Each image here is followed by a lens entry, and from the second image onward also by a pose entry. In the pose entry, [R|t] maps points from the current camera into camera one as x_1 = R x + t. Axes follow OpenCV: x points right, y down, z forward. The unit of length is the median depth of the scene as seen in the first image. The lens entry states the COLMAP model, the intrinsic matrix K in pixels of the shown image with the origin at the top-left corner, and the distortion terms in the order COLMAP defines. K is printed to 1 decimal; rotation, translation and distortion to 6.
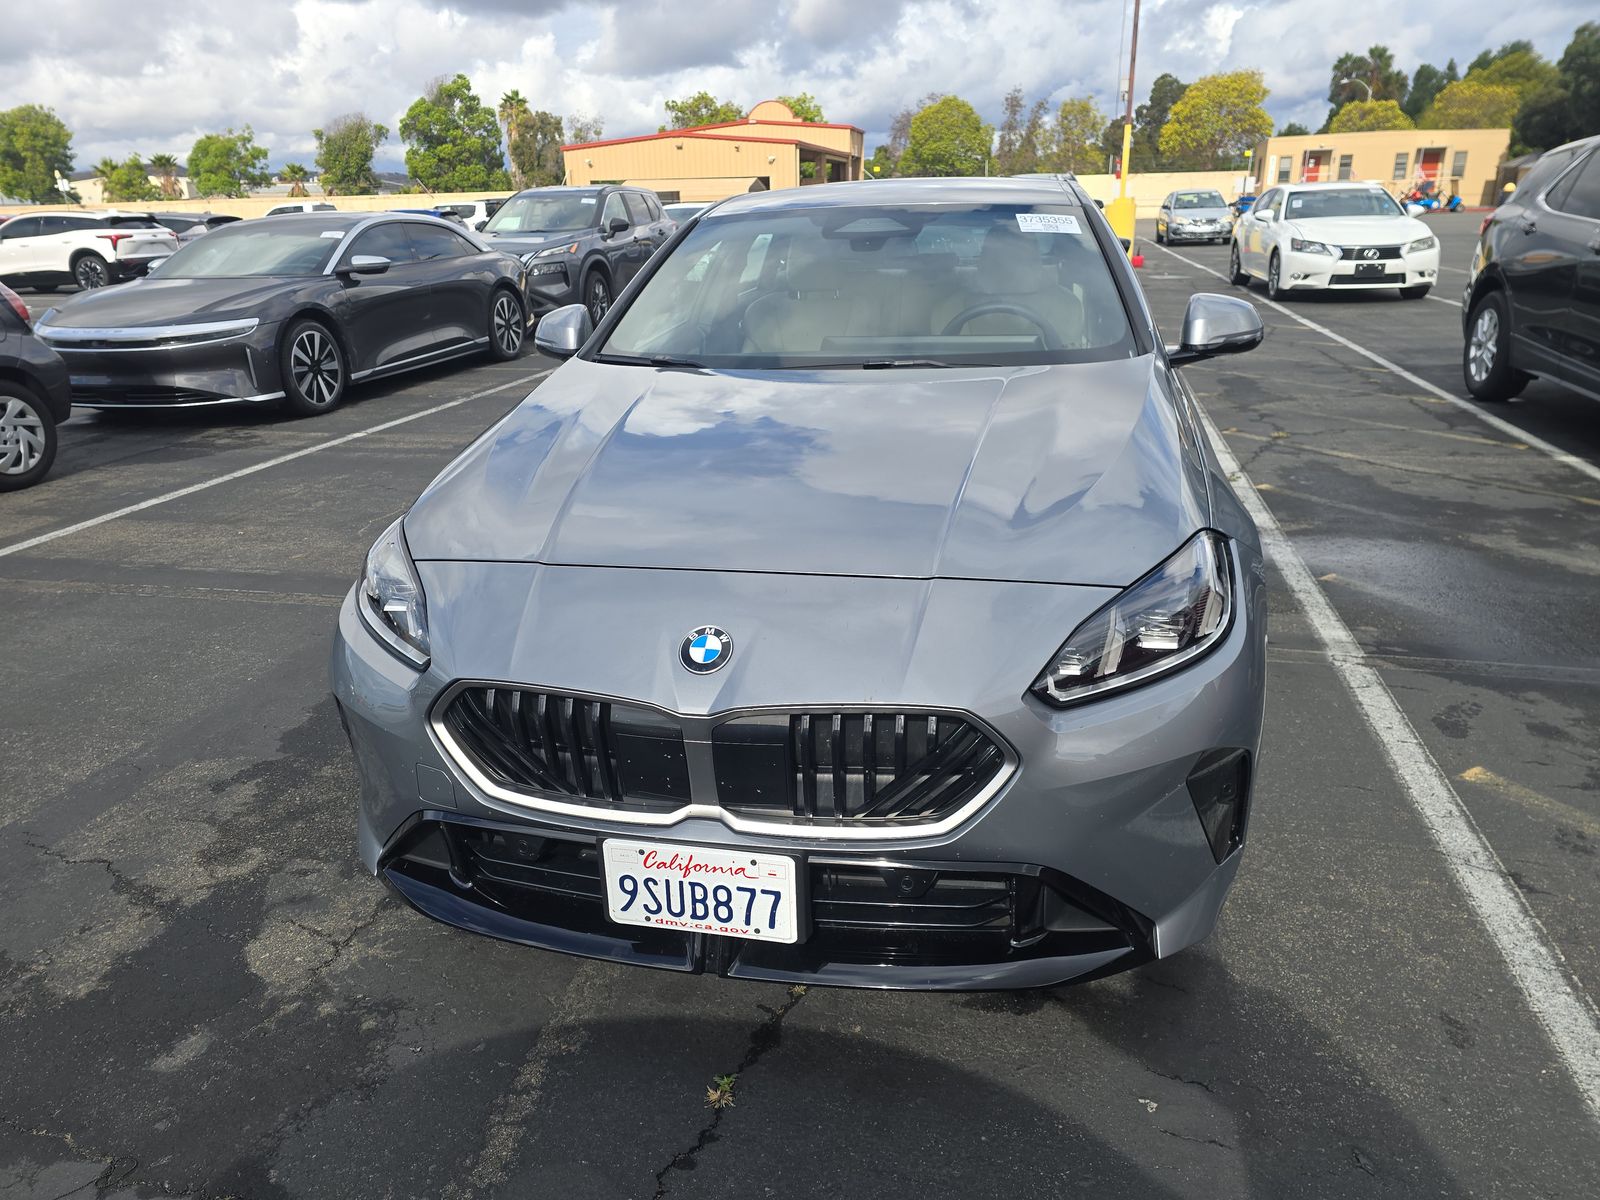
lens RADIAL K [[1093.0, 0, 800.0], [0, 1093.0, 600.0], [0, 0, 1]] dist [0.031902, -0.028721]
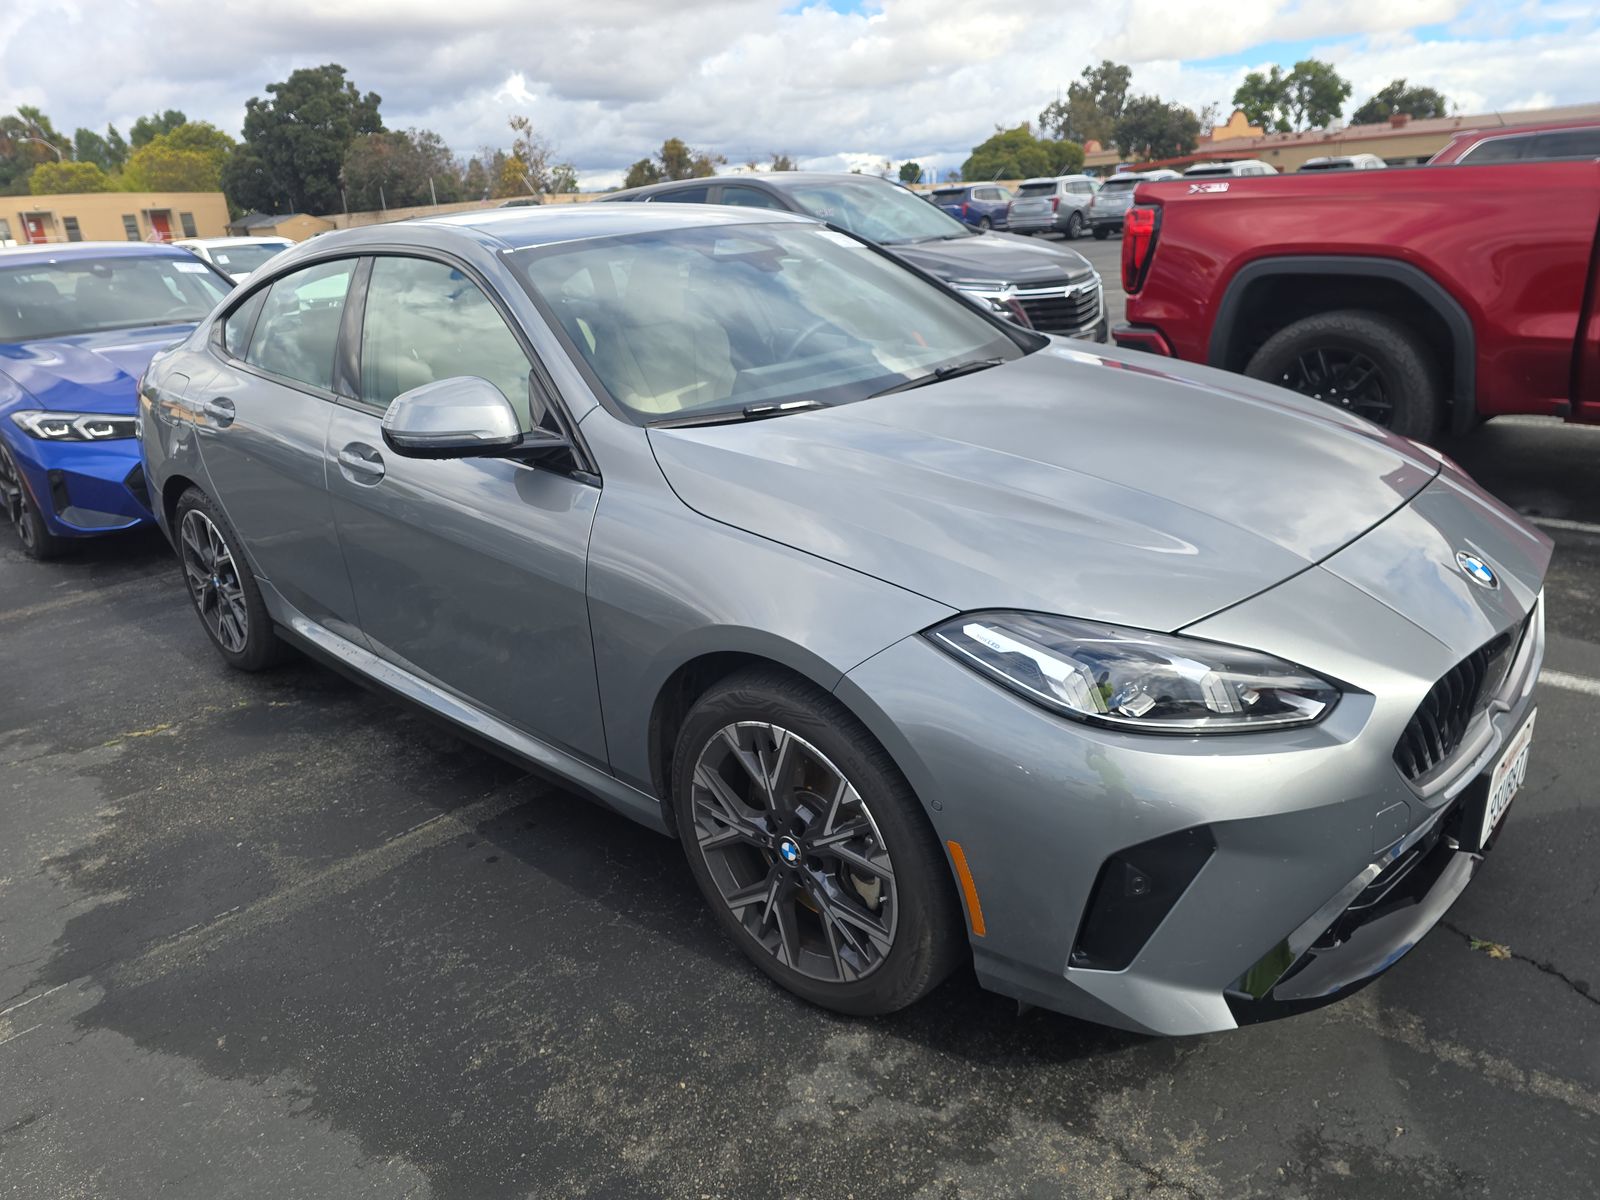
lens RADIAL K [[1093.0, 0, 800.0], [0, 1093.0, 600.0], [0, 0, 1]] dist [0.031902, -0.028721]
pose [[0.506549, -0.294568, 0.810332, -0.505189], [0.335764, 0.933032, 0.129281, -0.112108], [-0.794148, 0.206594, 0.571531, 0.338309]]
